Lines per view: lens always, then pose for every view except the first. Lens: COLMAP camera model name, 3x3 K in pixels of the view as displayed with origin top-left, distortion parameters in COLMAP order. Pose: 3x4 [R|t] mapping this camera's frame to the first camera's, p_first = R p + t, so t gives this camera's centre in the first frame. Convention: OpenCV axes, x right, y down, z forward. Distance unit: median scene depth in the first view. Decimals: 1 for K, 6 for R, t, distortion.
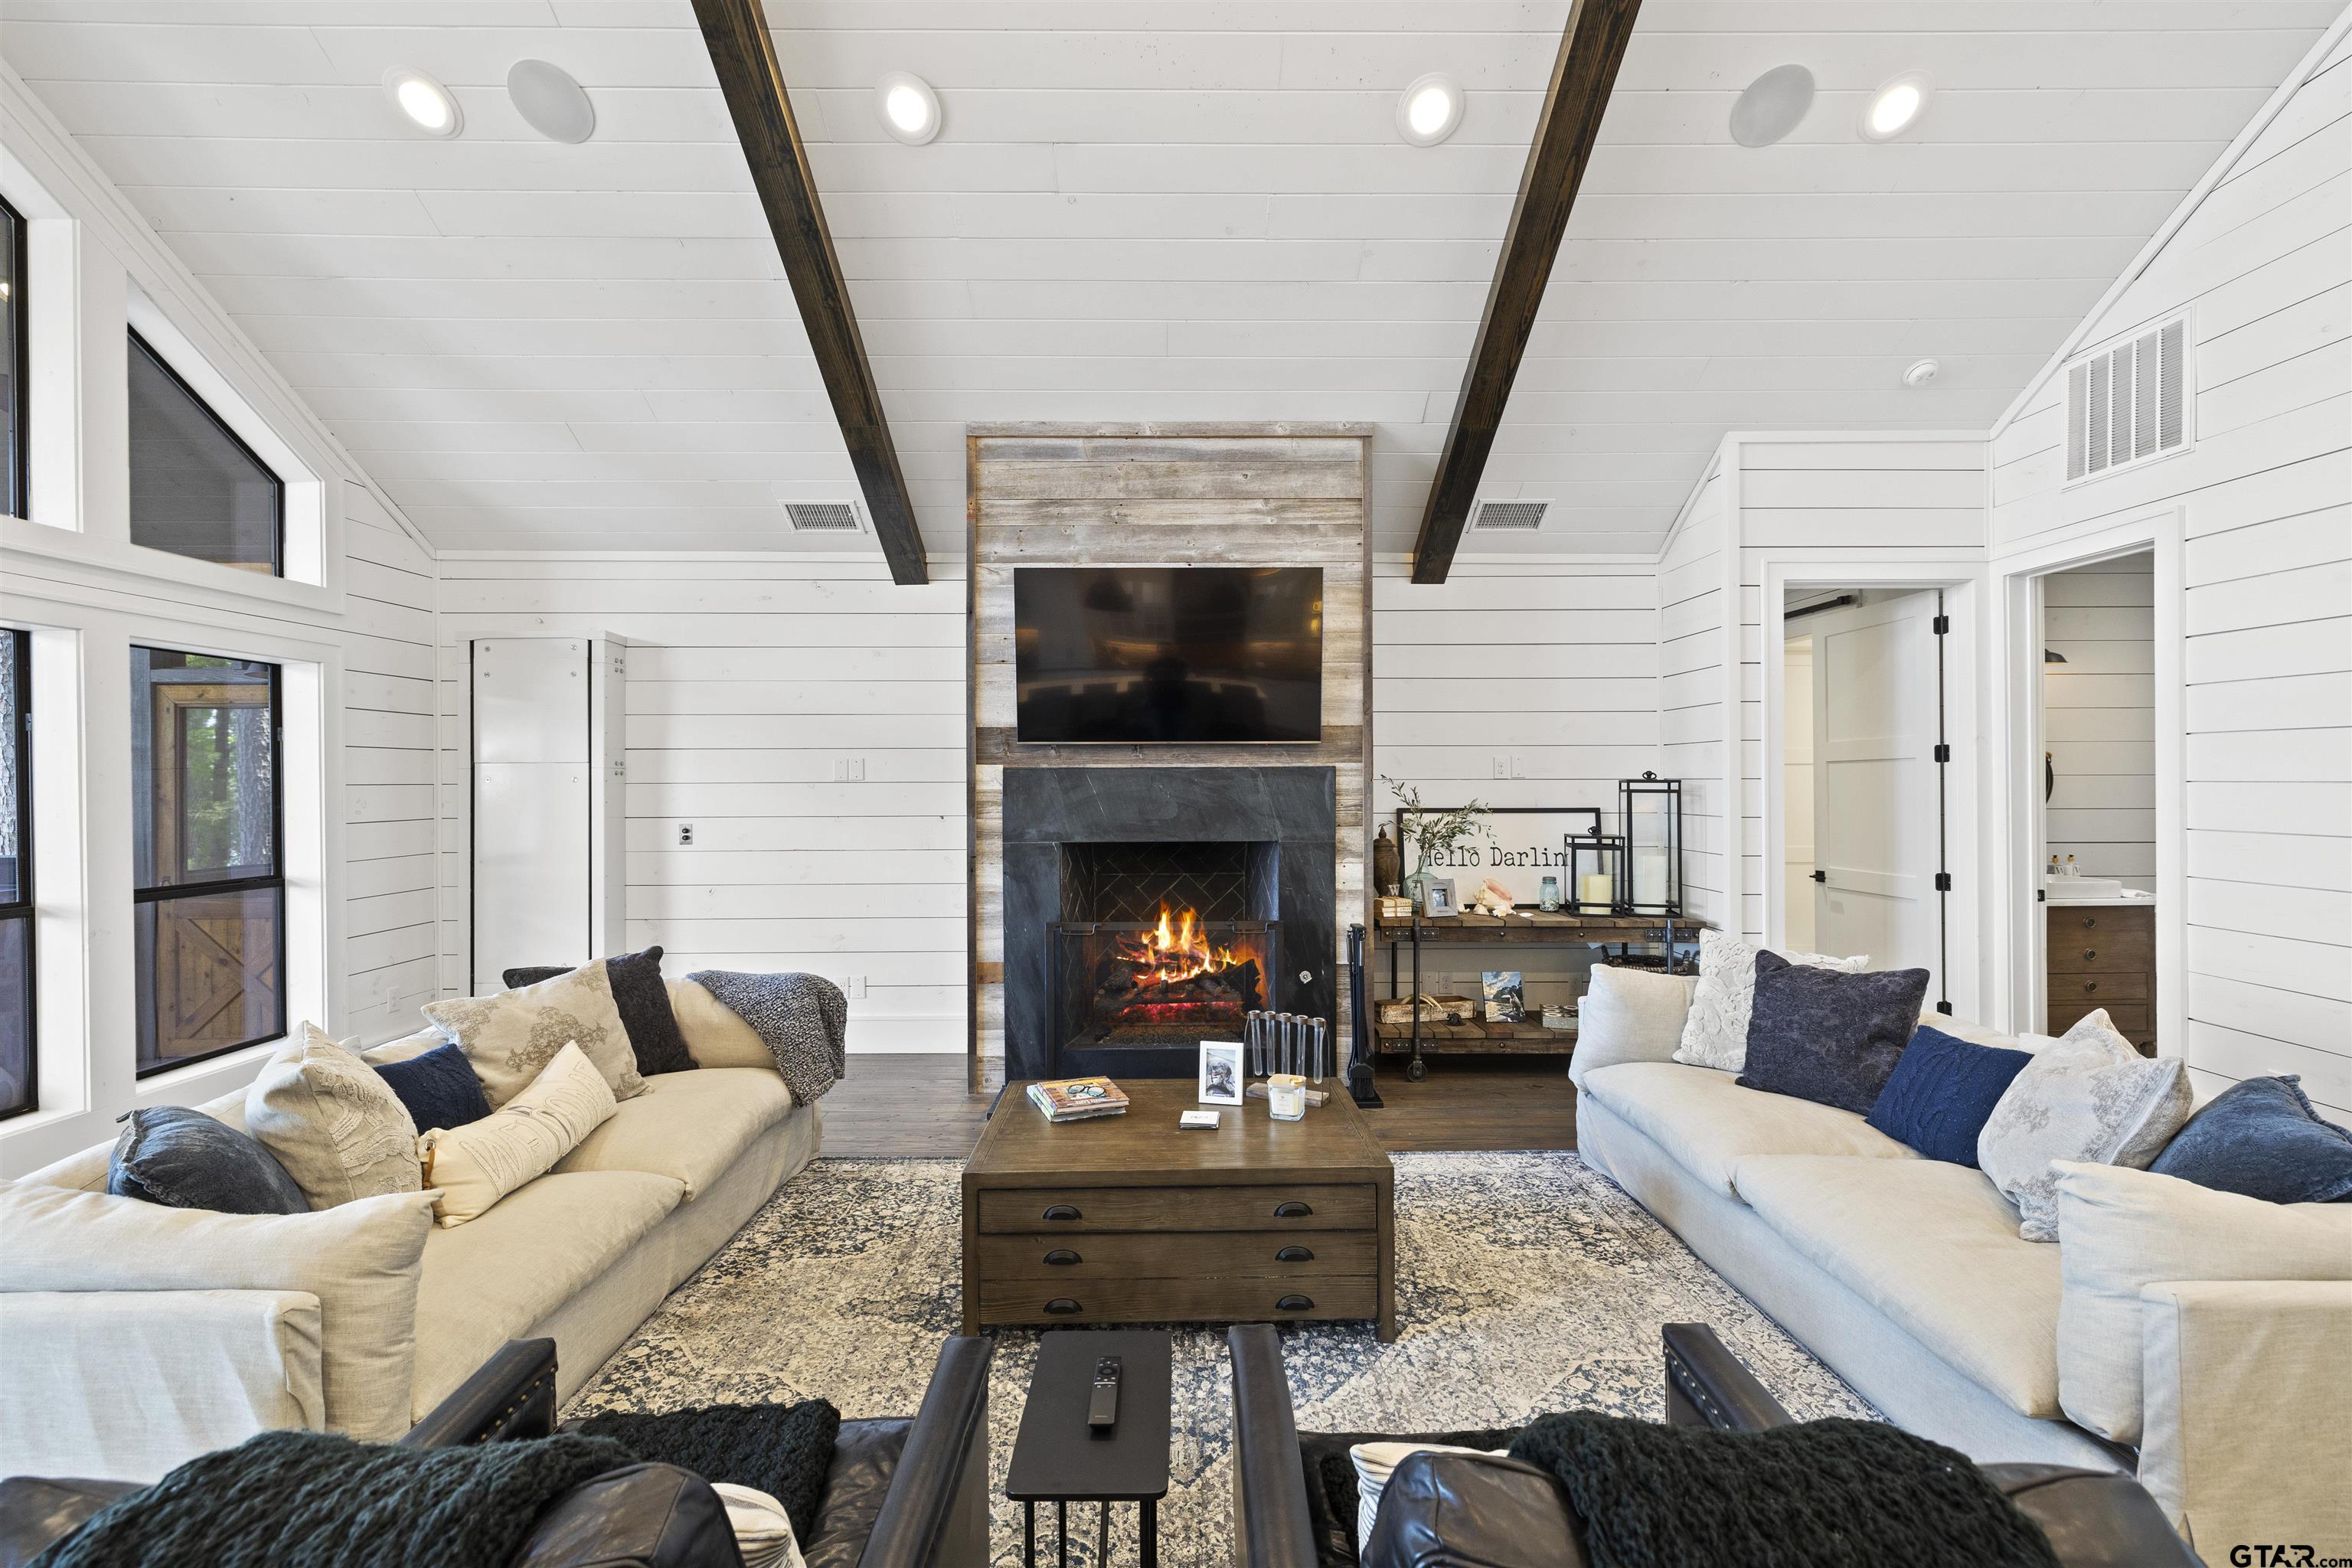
lens RADIAL K [[1011.2, 0, 1189.0], [0, 1011.2, 781.2], [0, 0, 1]] dist [0.003638, -0.000579]
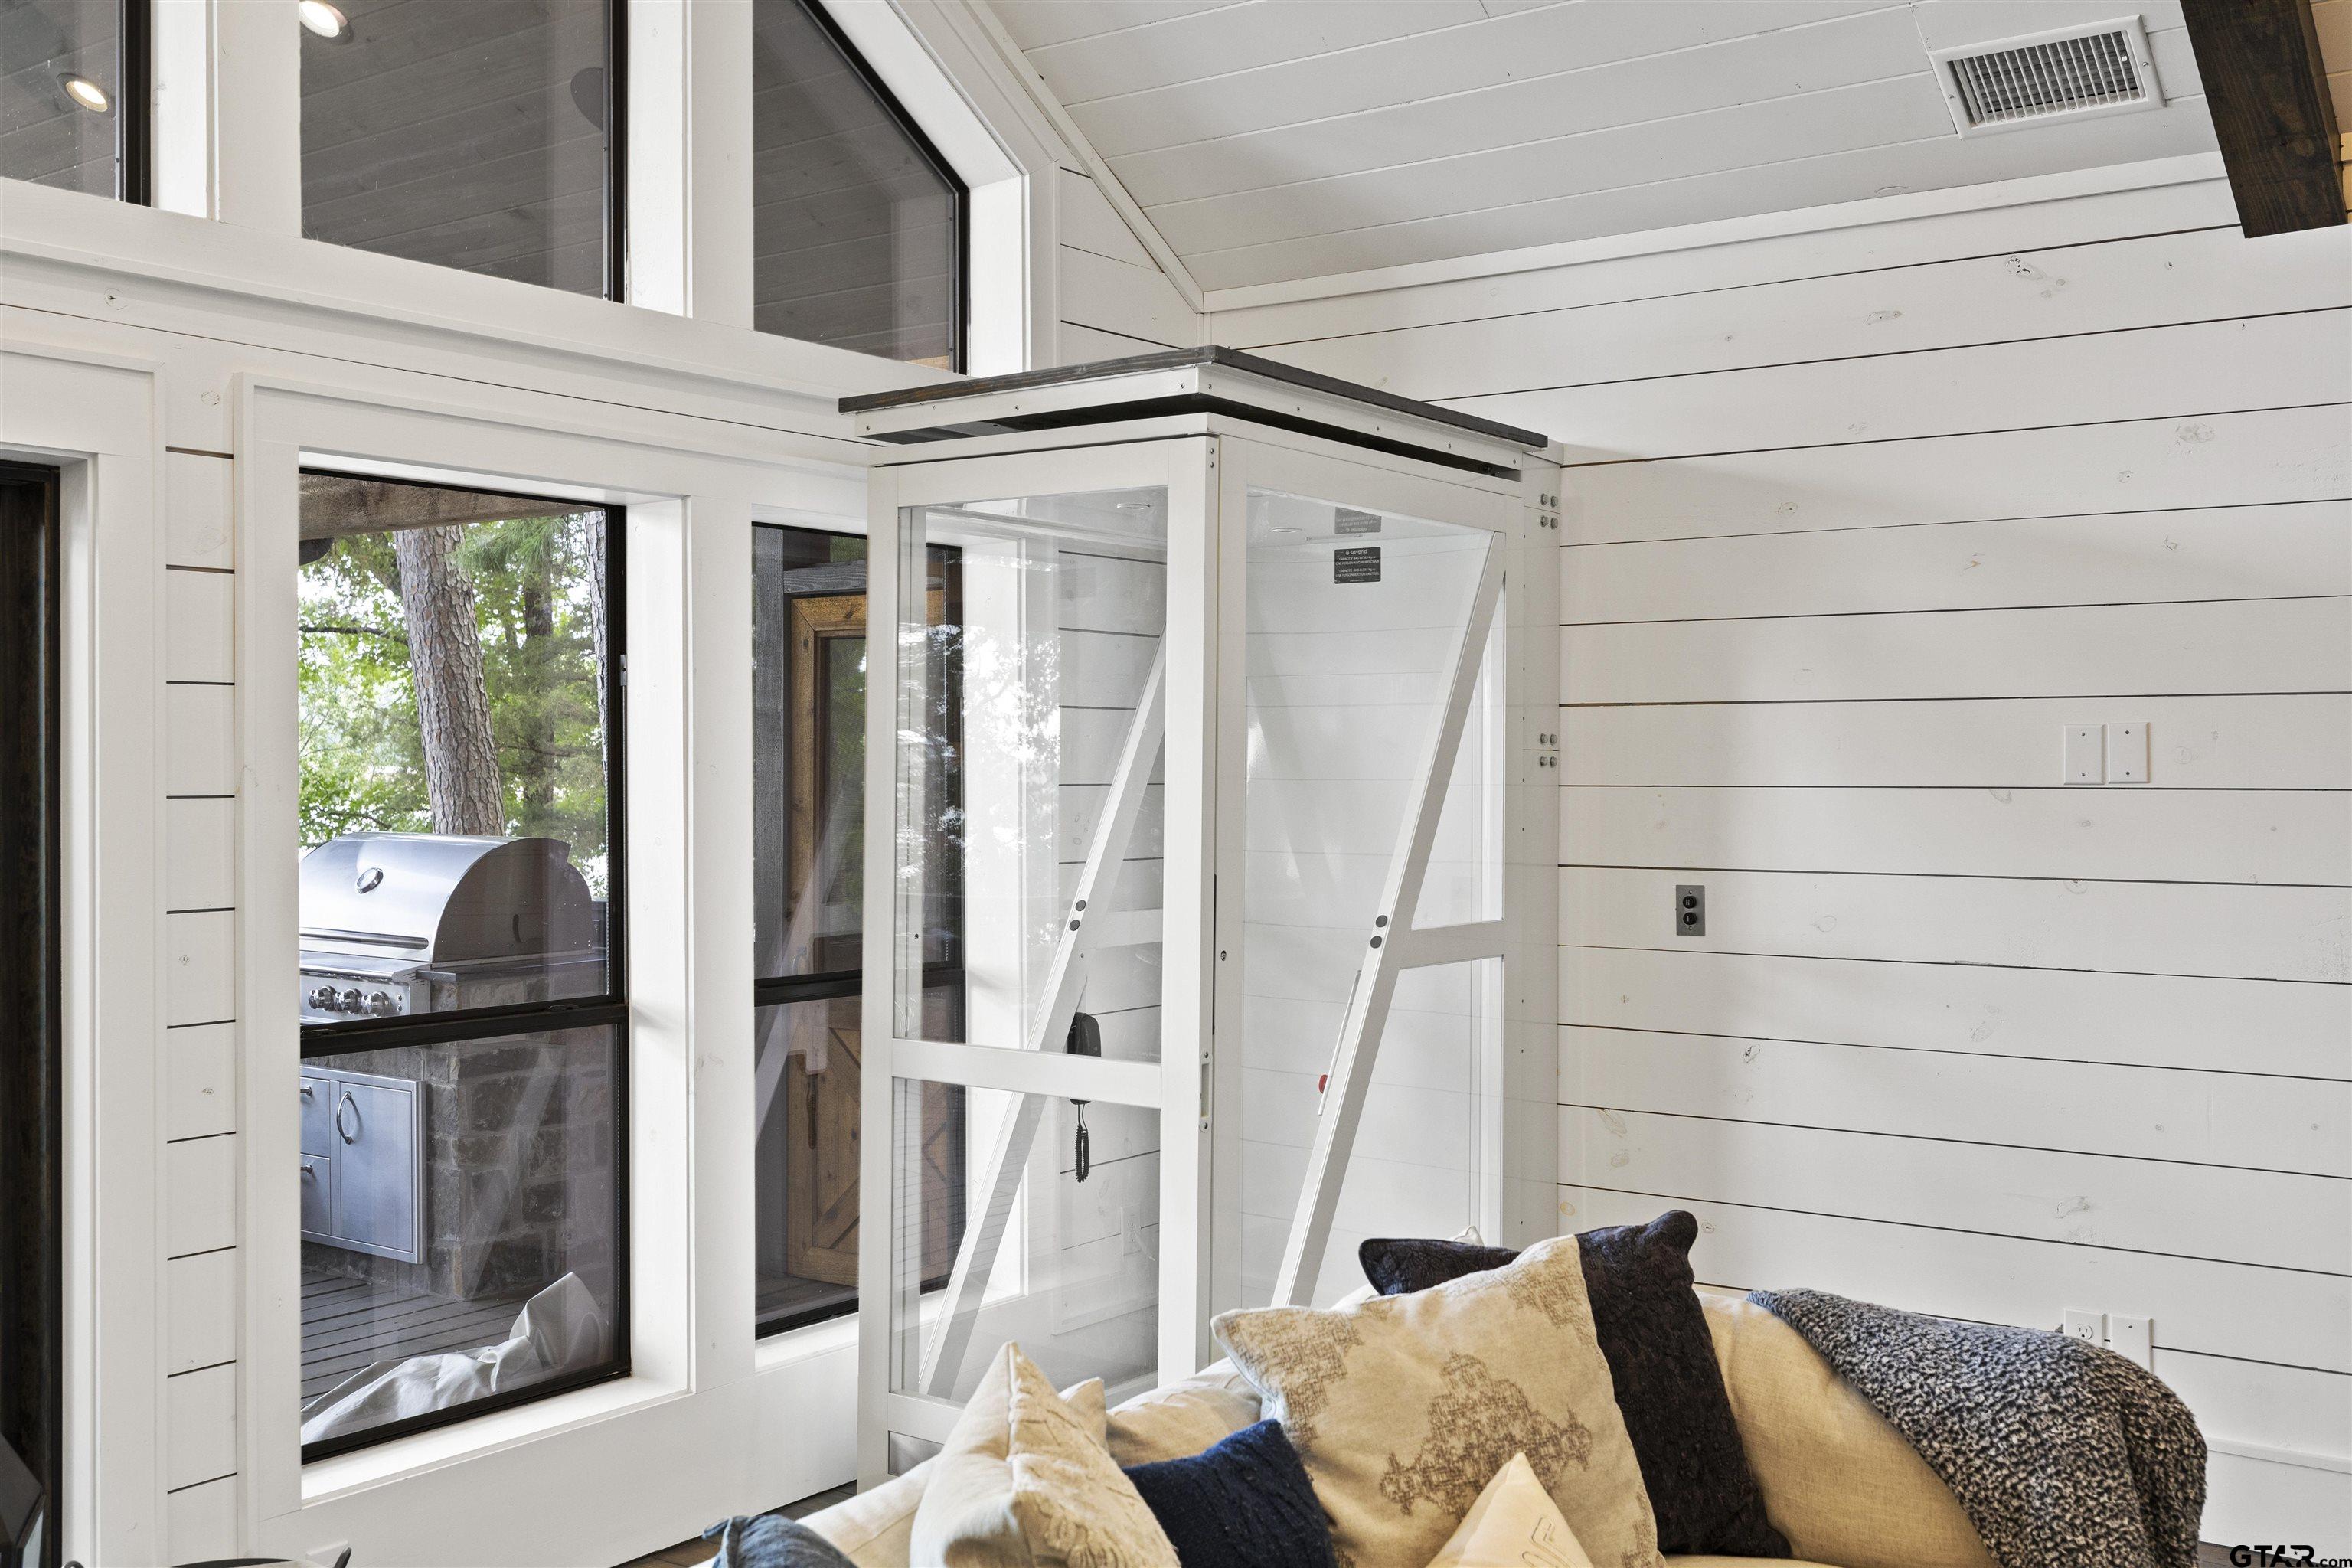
lens RADIAL K [[2336.7, 0, 1161.8], [0, 2336.7, 767.9], [0, 0, 1]] dist [0.017425, 0.000000]
pose [[0.801831, 0.005047, -0.597529, -0.115943], [-0.005445, 0.999985, 0.001139, -0.006295], [0.597526, 0.002340, 0.801846, 0.122146]]
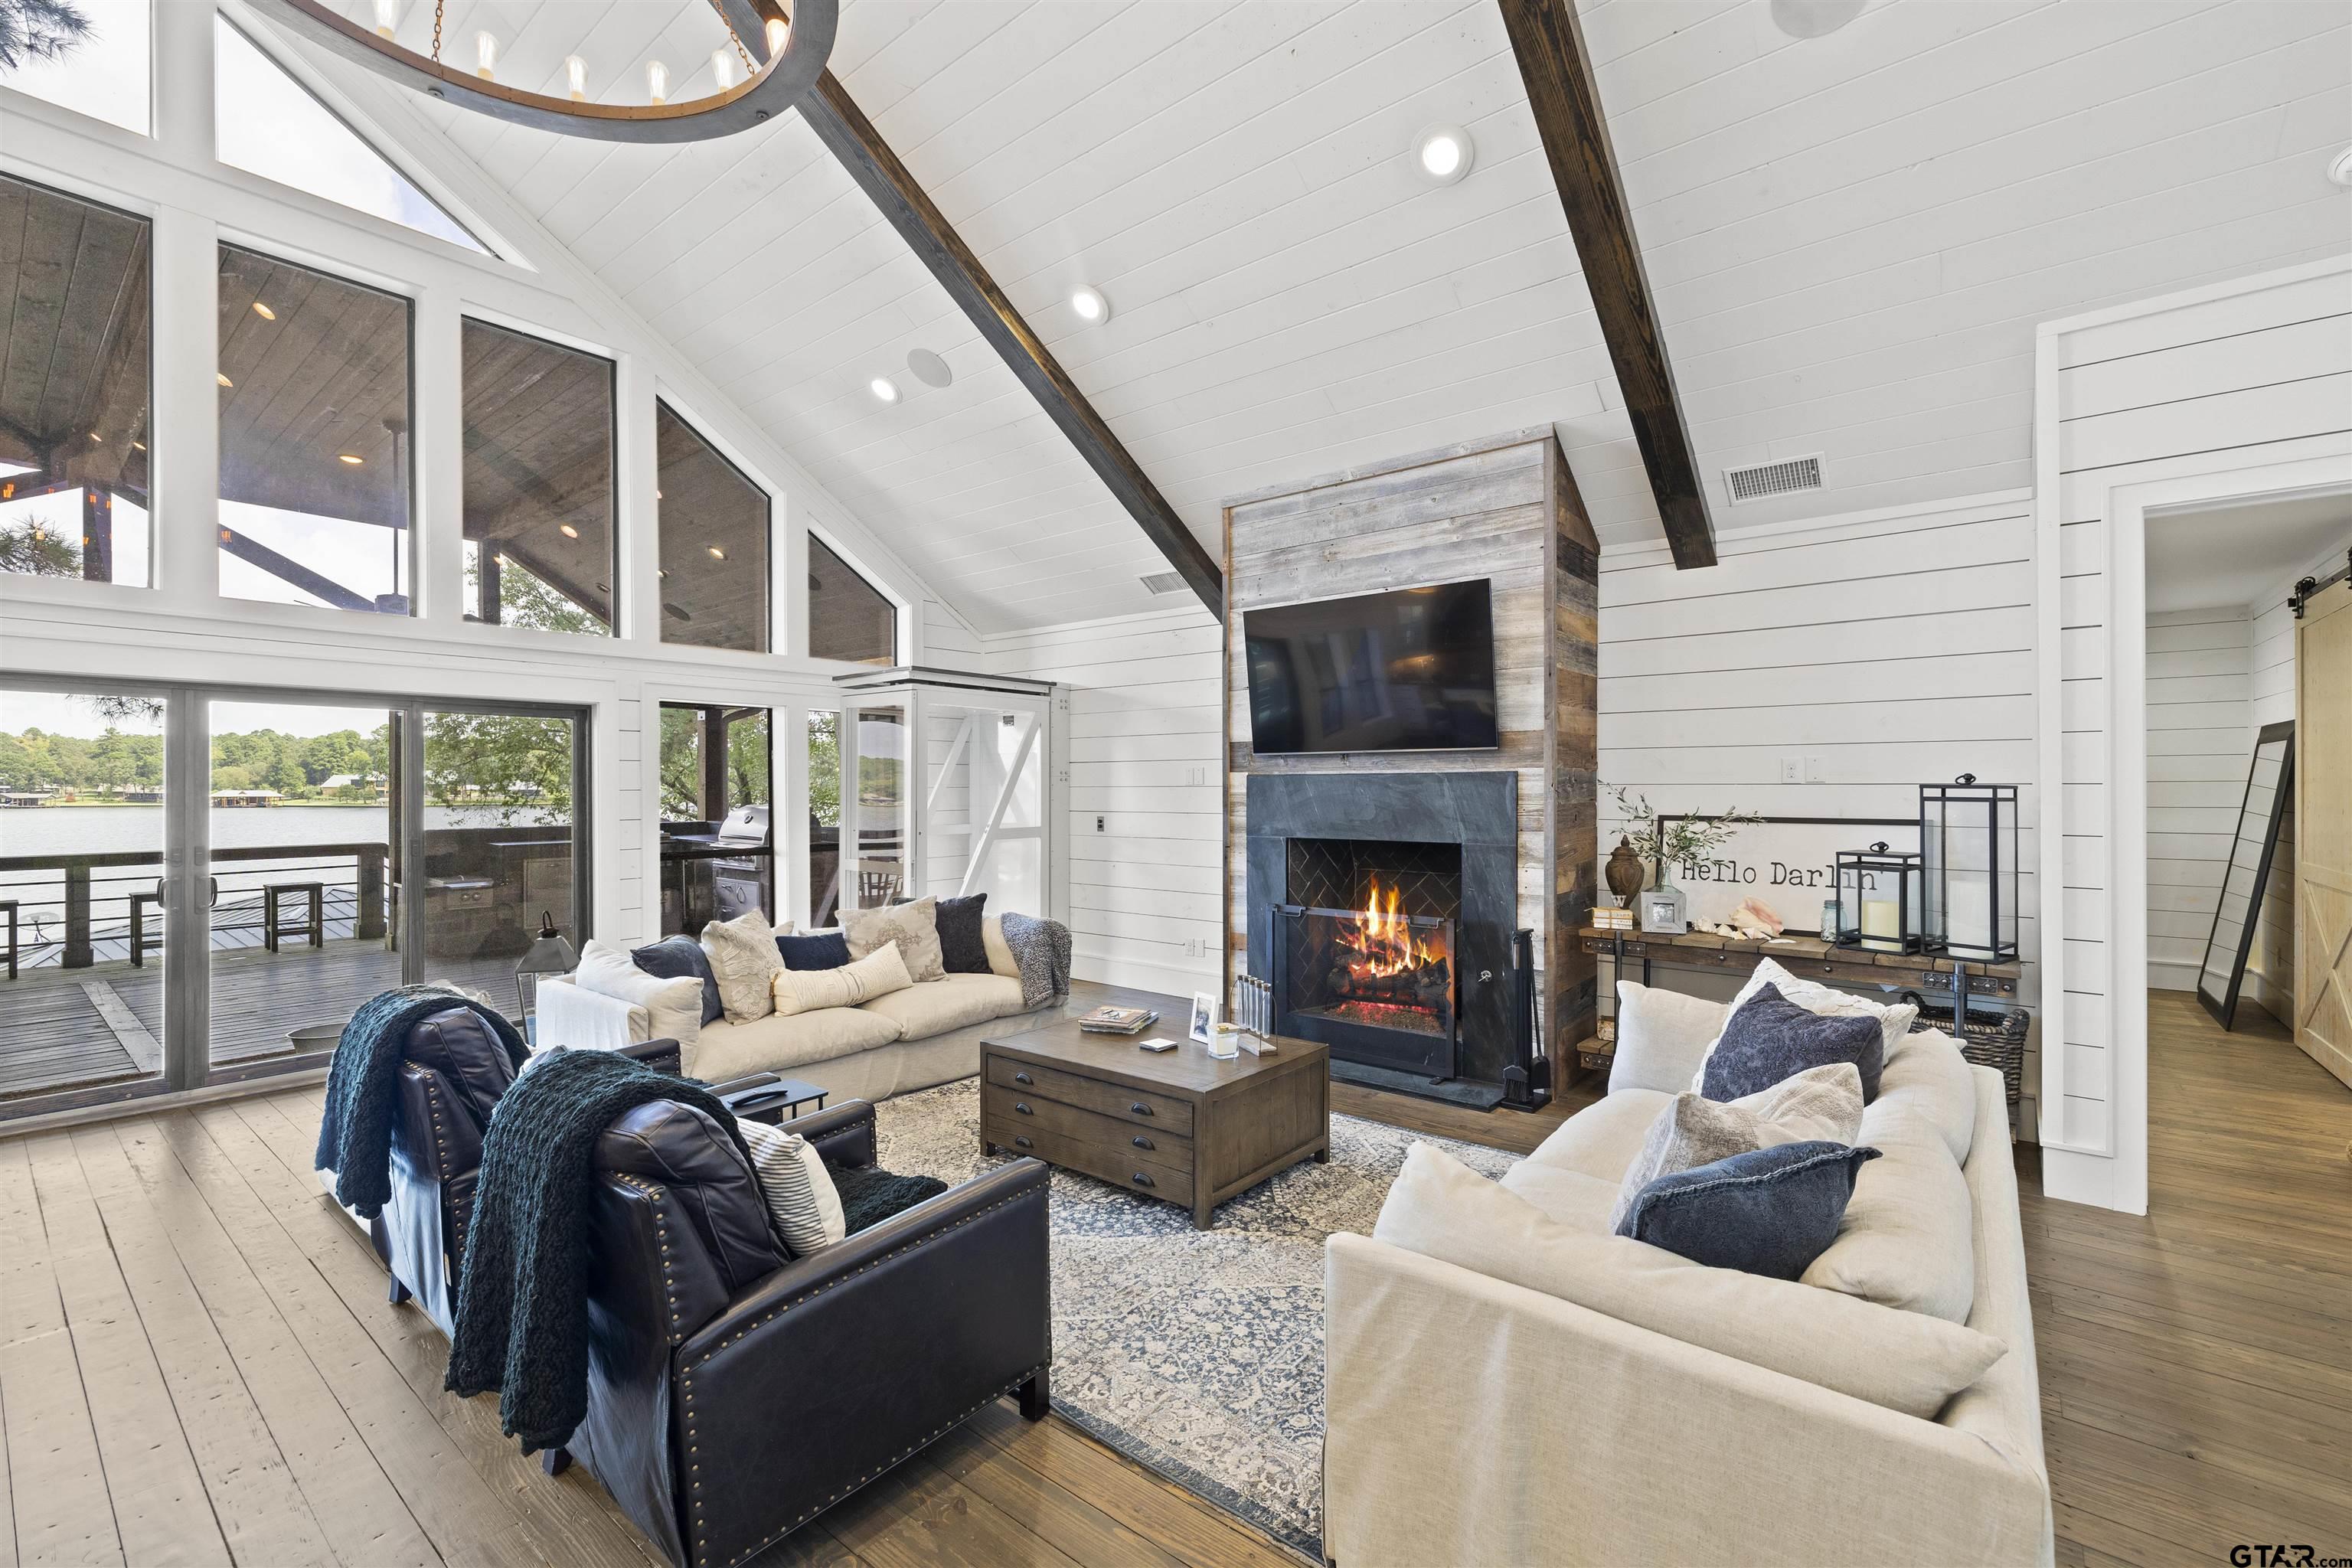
lens RADIAL K [[1011.2, 0, 1165.1], [0, 1011.2, 781.9], [0, 0, 1]] dist [0.003638, -0.000579]
pose [[0.765549, -0.000735, -0.643377, 0.526892], [-0.000986, 0.999997, -0.002316, -0.001507], [0.643377, 0.002408, 0.765546, 0.001493]]
